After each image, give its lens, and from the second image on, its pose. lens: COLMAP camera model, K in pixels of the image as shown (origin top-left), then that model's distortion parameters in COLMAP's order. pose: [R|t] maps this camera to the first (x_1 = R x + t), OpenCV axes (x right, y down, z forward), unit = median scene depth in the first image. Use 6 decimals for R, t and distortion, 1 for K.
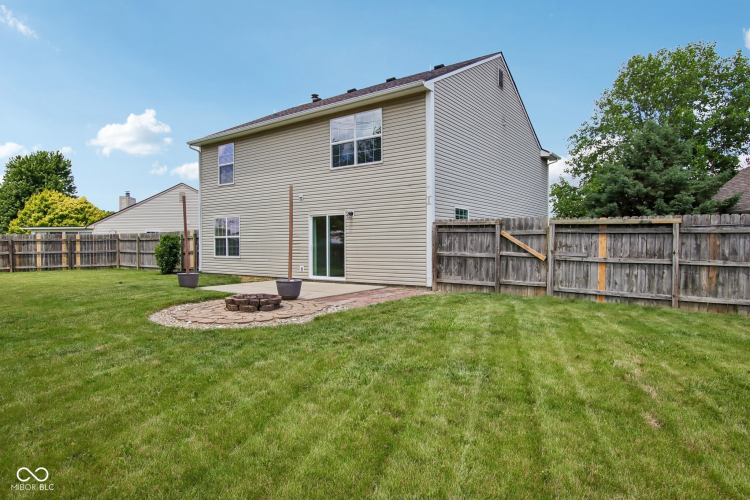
lens RADIAL K [[430.6, 0, 375.0], [0, 430.6, 250.0], [0, 0, 1]] dist [-0.000980, -0.000498]
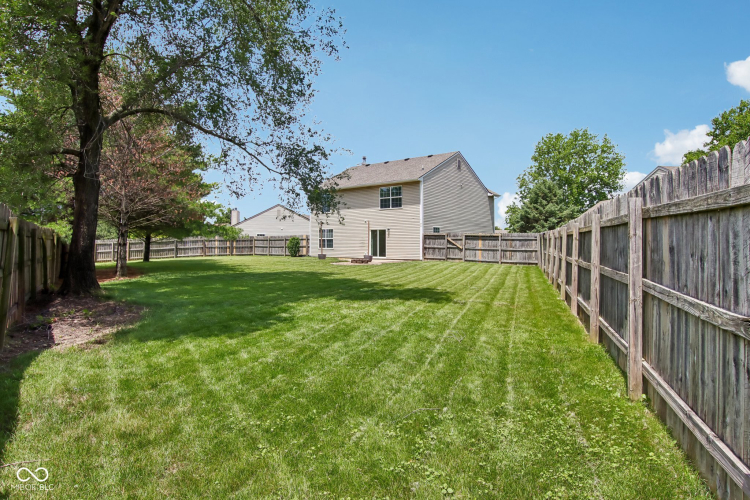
lens RADIAL K [[430.6, 0, 375.0], [0, 430.6, 250.0], [0, 0, 1]] dist [-0.000980, -0.000498]
pose [[0.998966, 0.005684, -0.045115, -0.023774], [-0.005546, 0.999980, 0.003188, 0.018813], [0.045132, -0.002935, 0.998977, -1.238952]]
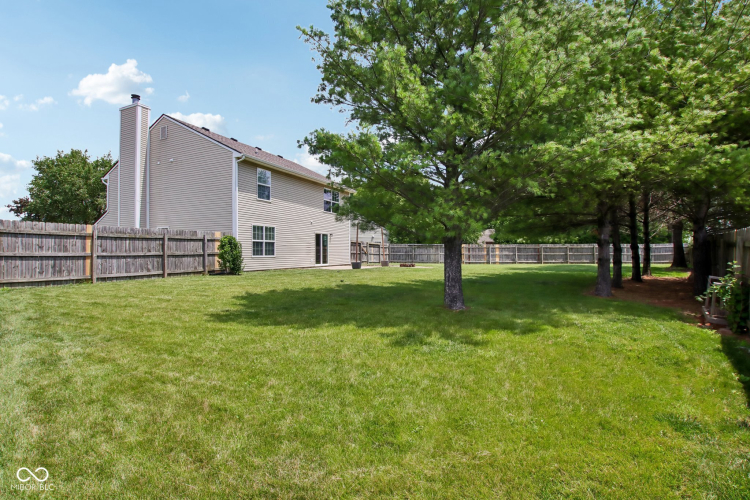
lens RADIAL K [[350.8, 0, 378.7], [0, 350.8, 249.7], [0, 0, 1]] dist [-0.031670, 0.000128]
pose [[-0.187615, 0.012210, 0.982167, -1.746781], [0.016985, 0.999814, -0.009185, 0.014200], [-0.982096, 0.014959, -0.187787, 1.035376]]
